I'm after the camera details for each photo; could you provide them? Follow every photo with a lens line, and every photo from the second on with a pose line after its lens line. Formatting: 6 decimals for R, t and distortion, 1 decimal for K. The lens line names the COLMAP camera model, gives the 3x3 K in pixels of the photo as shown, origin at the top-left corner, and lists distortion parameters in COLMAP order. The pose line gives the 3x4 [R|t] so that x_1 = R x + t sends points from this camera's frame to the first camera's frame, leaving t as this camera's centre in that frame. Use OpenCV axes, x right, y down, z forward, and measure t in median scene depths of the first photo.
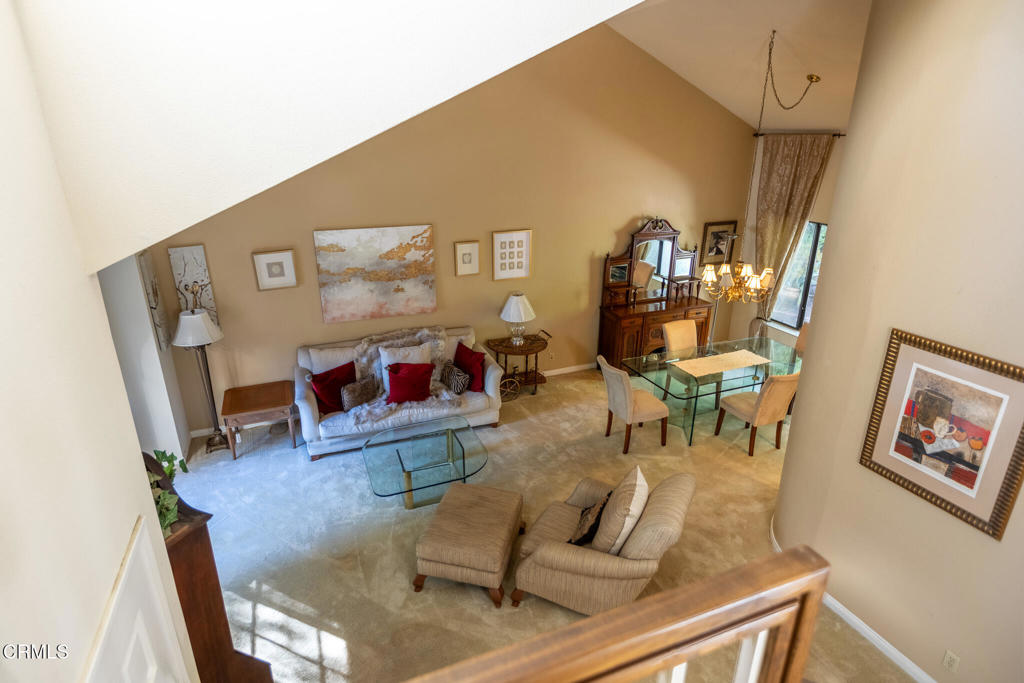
lens RADIAL K [[554.9, 0, 511.2], [0, 554.9, 338.2], [0, 0, 1]] dist [-0.004099, 0.000131]
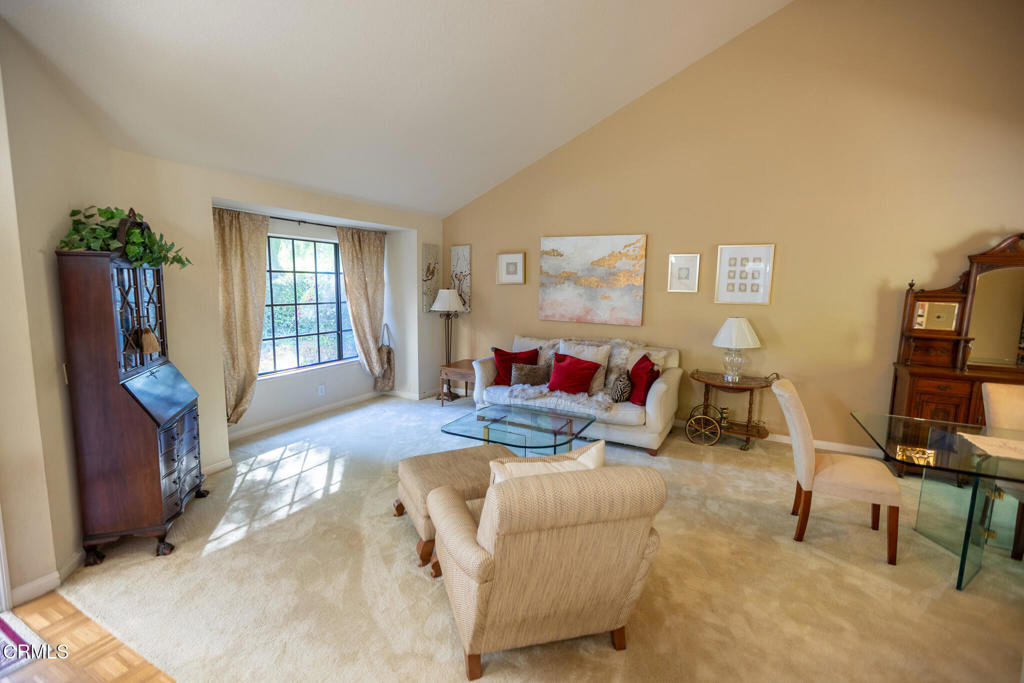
lens RADIAL K [[455.6, 0, 509.4], [0, 455.6, 341.8], [0, 0, 1]] dist [0.004711, 0.000249]
pose [[0.645799, 0.106117, -0.756097, 0.349004], [-0.280434, 0.954044, -0.105626, 0.137545], [0.710141, 0.280249, 0.645880, 0.377810]]
